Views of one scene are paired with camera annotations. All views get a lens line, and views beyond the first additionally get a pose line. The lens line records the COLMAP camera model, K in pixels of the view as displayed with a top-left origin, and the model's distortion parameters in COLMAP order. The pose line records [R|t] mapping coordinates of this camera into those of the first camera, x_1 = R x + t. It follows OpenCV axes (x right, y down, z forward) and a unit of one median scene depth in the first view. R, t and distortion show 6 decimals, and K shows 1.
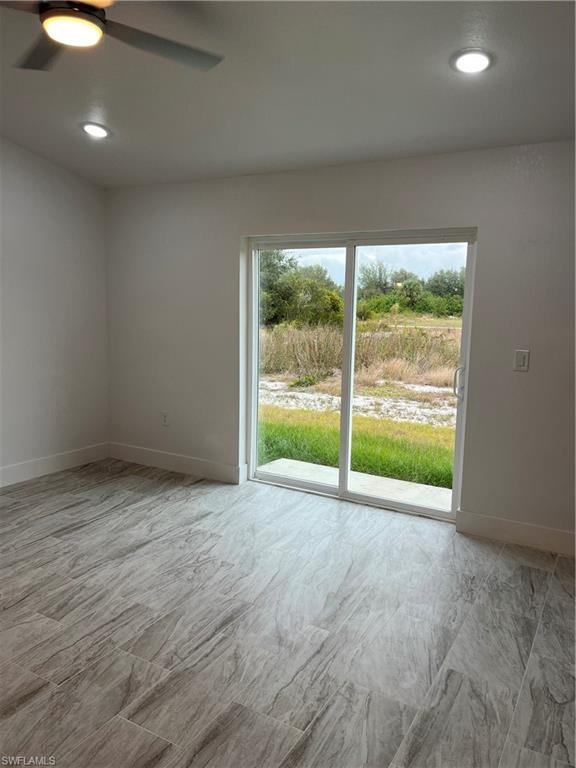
lens RADIAL K [[577.4, 0, 288.2], [0, 577.4, 384.5], [0, 0, 1]] dist [-0.009404, -0.001965]
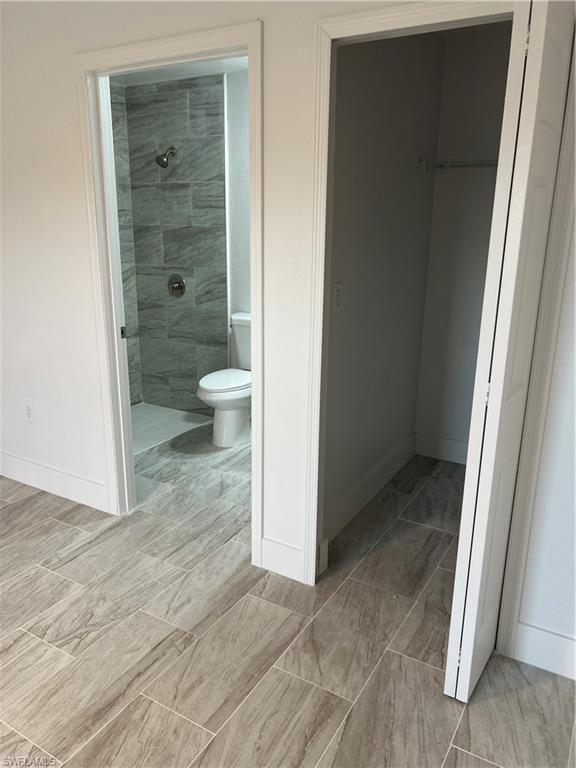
lens RADIAL K [[577.4, 0, 288.4], [0, 577.4, 384.8], [0, 0, 1]] dist [-0.009404, -0.001965]
pose [[-0.999900, -0.011520, 0.008192, -0.428205], [-0.007014, 0.907466, 0.420067, -0.241326], [-0.012273, 0.419968, -0.907456, 1.604302]]
